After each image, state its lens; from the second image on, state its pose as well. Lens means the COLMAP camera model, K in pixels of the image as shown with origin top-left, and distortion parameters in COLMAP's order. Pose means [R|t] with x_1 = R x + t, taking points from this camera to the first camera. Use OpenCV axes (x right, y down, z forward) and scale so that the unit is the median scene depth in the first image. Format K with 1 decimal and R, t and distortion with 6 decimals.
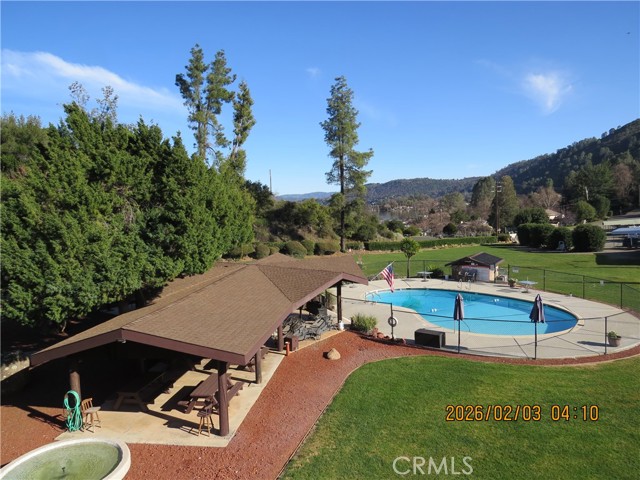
lens RADIAL K [[452.6, 0, 320.0], [0, 452.6, 240.0], [0, 0, 1]] dist [0.001337, 0.000390]
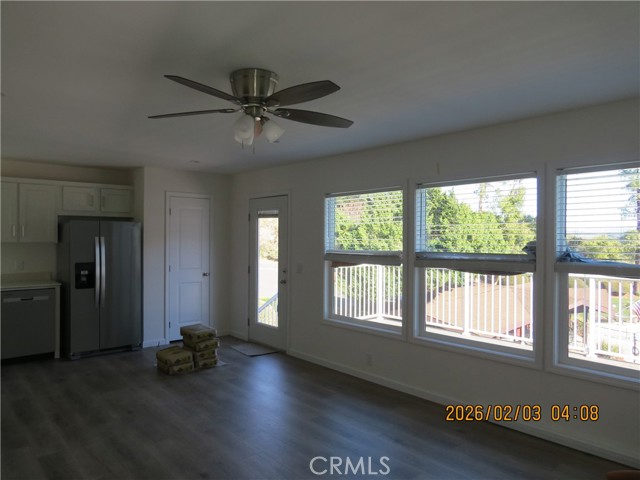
lens RADIAL K [[452.6, 0, 320.0], [0, 452.6, 240.0], [0, 0, 1]] dist [0.001337, 0.000390]
pose [[0.820775, 0.042741, -0.569651, 0.163795], [-0.081314, 0.995784, -0.042446, 0.024138], [0.565435, 0.081159, 0.820790, -0.397743]]
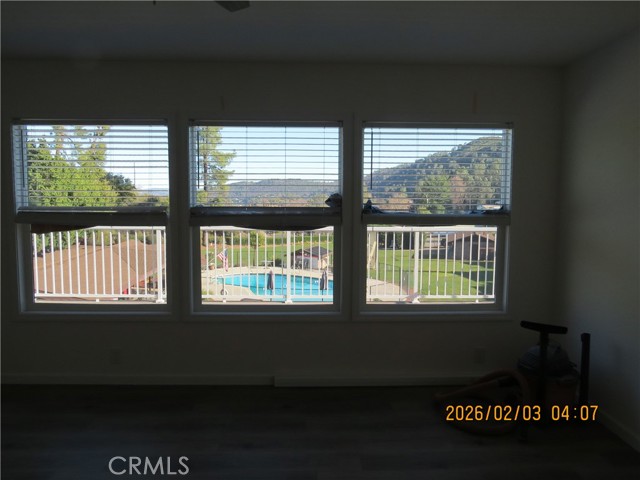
lens RADIAL K [[442.6, 0, 309.7], [0, 442.6, 239.1], [0, 0, 1]] dist [0.007148, 0.002420]
pose [[0.964380, 0.020809, 0.263702, 0.074660], [-0.021809, 0.999762, 0.000865, 0.027896], [-0.263621, -0.006585, 0.964604, -0.364423]]
